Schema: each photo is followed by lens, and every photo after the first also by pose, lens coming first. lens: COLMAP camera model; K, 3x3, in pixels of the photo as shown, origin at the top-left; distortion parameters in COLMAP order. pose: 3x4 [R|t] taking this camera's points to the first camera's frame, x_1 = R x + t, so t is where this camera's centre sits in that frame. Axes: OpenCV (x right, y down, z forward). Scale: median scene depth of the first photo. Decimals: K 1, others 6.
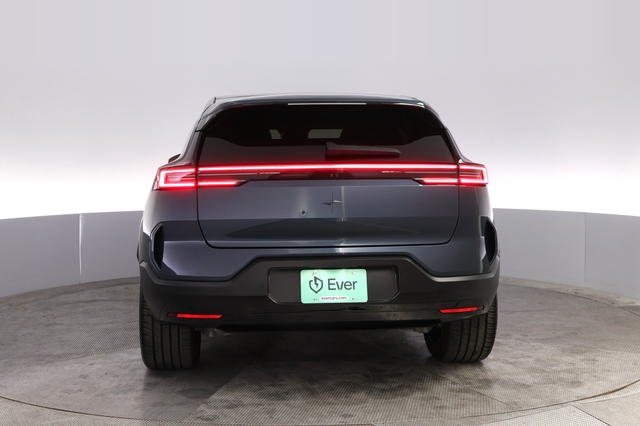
lens RADIAL K [[588.0, 0, 319.0], [0, 588.0, 210.0], [0, 0, 1]] dist [-0.086385, 0.001719]
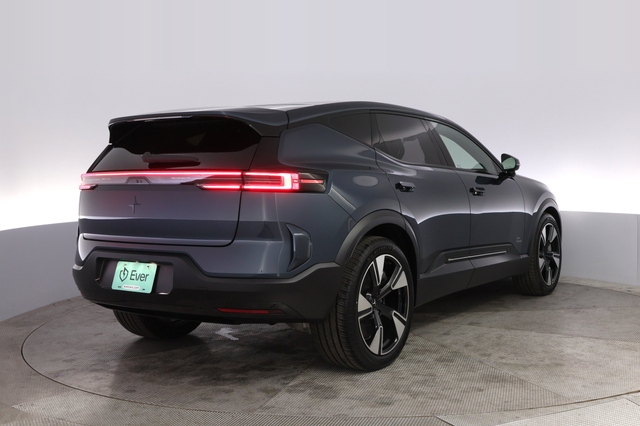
lens RADIAL K [[588.0, 0, 339.9], [0, 588.0, 208.1], [0, 0, 1]] dist [-0.086385, 0.001719]
pose [[0.918451, 0.025296, -0.394725, 0.794022], [-0.028279, 0.999599, -0.001739, -0.014650], [0.394522, 0.012759, 0.918798, 0.098155]]
